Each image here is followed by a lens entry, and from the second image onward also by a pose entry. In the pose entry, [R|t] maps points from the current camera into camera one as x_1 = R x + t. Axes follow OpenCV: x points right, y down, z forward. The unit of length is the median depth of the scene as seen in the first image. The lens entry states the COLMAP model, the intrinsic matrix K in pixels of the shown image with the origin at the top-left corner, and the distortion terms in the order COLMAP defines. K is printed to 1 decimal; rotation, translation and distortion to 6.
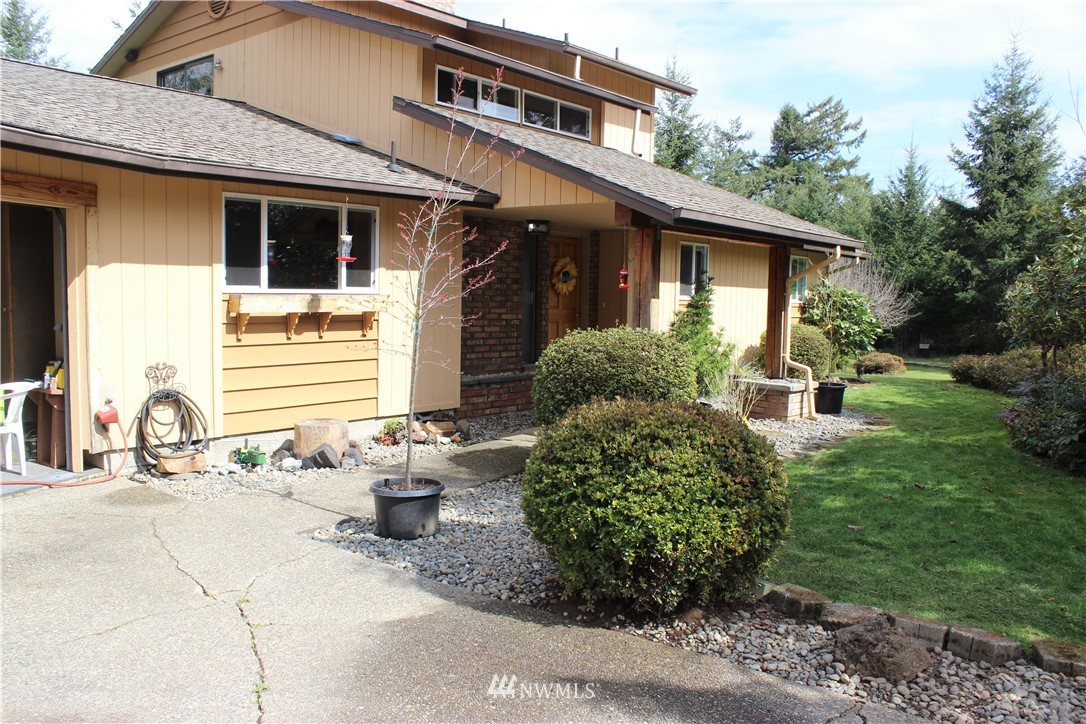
lens RADIAL K [[906.3, 0, 549.5], [0, 906.3, 375.2], [0, 0, 1]] dist [-0.155769, 0.157353]
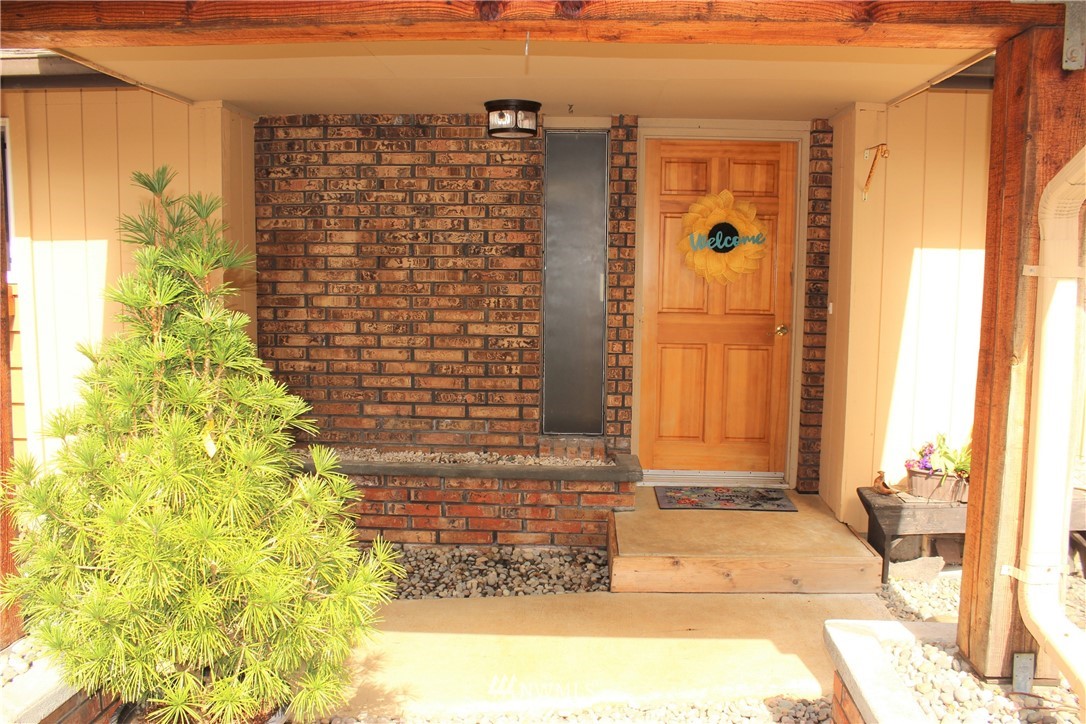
lens RADIAL K [[906.3, 0, 549.5], [0, 906.3, 375.2], [0, 0, 1]] dist [-0.155769, 0.157353]
pose [[0.599143, 0.078302, -0.796804, 0.336908], [-0.069586, 0.996533, 0.045605, -0.065686], [0.797612, 0.028122, 0.602515, 0.763916]]
